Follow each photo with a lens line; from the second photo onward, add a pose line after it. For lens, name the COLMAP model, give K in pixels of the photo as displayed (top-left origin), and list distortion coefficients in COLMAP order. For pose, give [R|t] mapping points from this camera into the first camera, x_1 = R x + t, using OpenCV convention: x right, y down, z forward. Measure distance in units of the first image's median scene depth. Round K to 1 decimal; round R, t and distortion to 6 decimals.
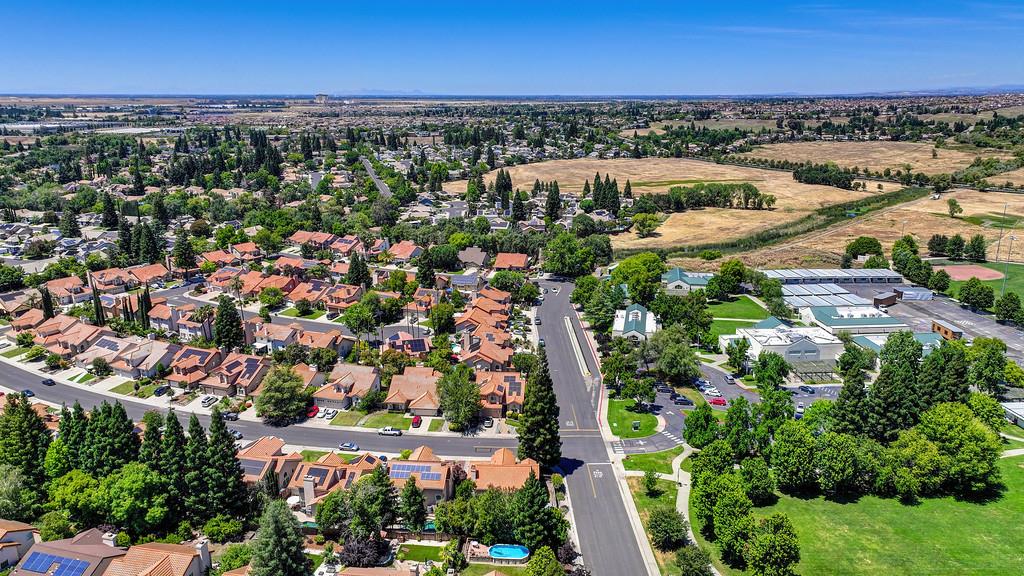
lens RADIAL K [[723.4, 0, 515.2], [0, 723.4, 279.4], [0, 0, 1]] dist [-0.000646, 0.019593]
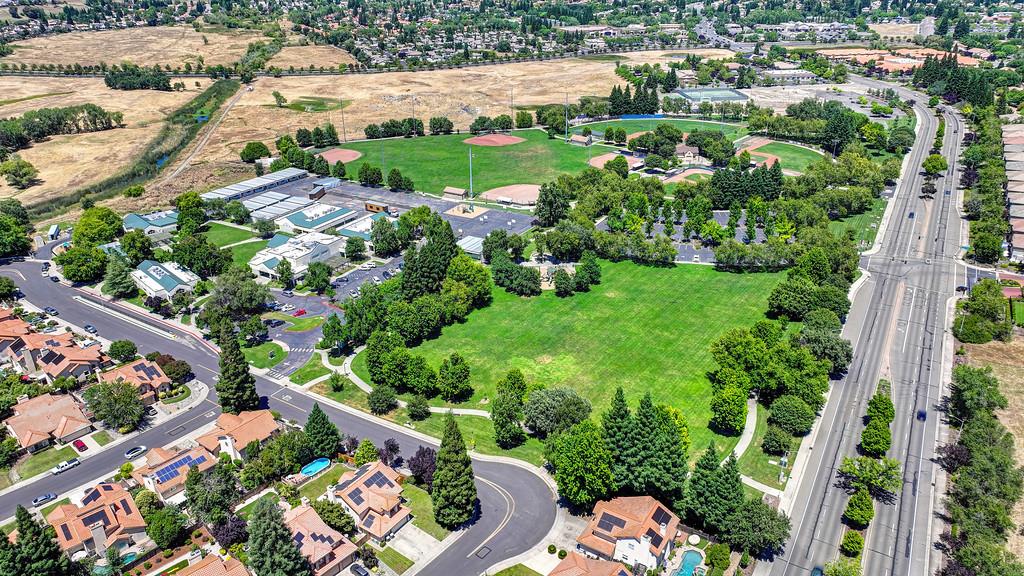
lens RADIAL K [[723.4, 0, 513.9], [0, 723.4, 289.6], [0, 0, 1]] dist [-0.000646, 0.019593]
pose [[0.568228, -0.350796, 0.744352, -0.166300], [0.212513, 0.936452, 0.279099, -0.054518], [-0.794956, -0.000407, 0.606667, -0.023411]]
